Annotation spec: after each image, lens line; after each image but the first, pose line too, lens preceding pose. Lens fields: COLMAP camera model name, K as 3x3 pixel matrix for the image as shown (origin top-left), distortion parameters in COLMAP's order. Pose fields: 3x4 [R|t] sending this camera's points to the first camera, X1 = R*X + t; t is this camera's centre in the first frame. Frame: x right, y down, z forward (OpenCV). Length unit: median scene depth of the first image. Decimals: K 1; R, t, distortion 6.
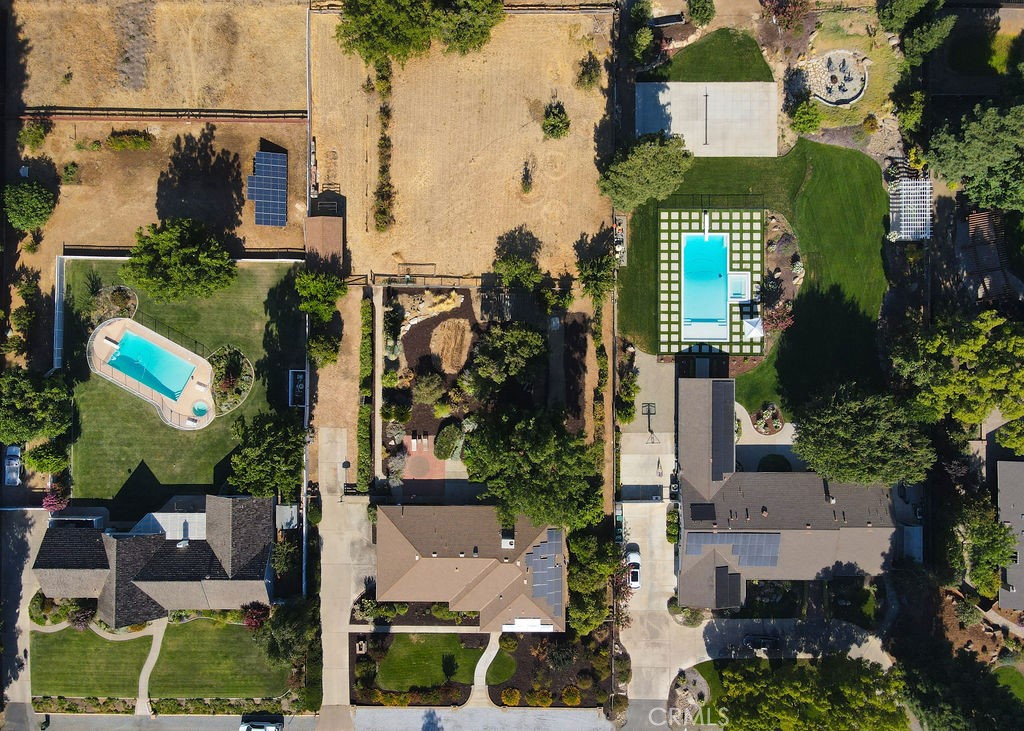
lens RADIAL K [[704.0, 0, 524.6], [0, 704.0, 344.7], [0, 0, 1]] dist [0.003361, 0.001984]
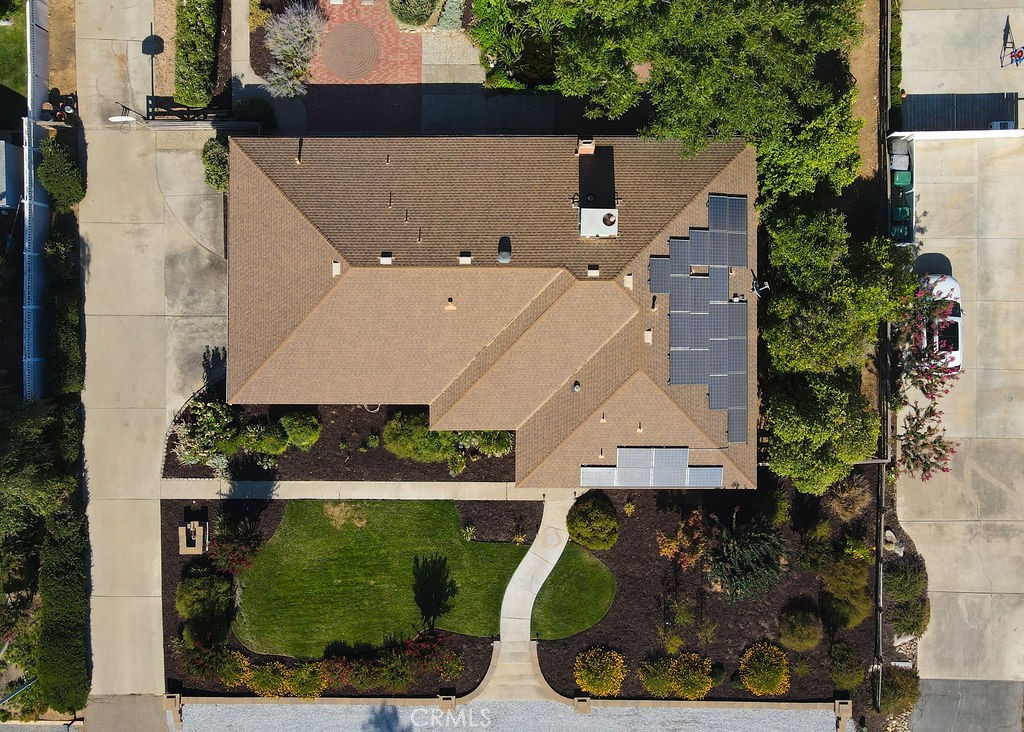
lens RADIAL K [[805.4, 0, 550.6], [0, 805.4, 323.6], [0, 0, 1]] dist [0.004087, 0.009569]
pose [[0.999990, -0.000618, -0.004486, -0.043216], [0.000657, 0.999962, 0.008737, 0.313626], [0.004481, -0.008739, 0.999952, 0.579646]]
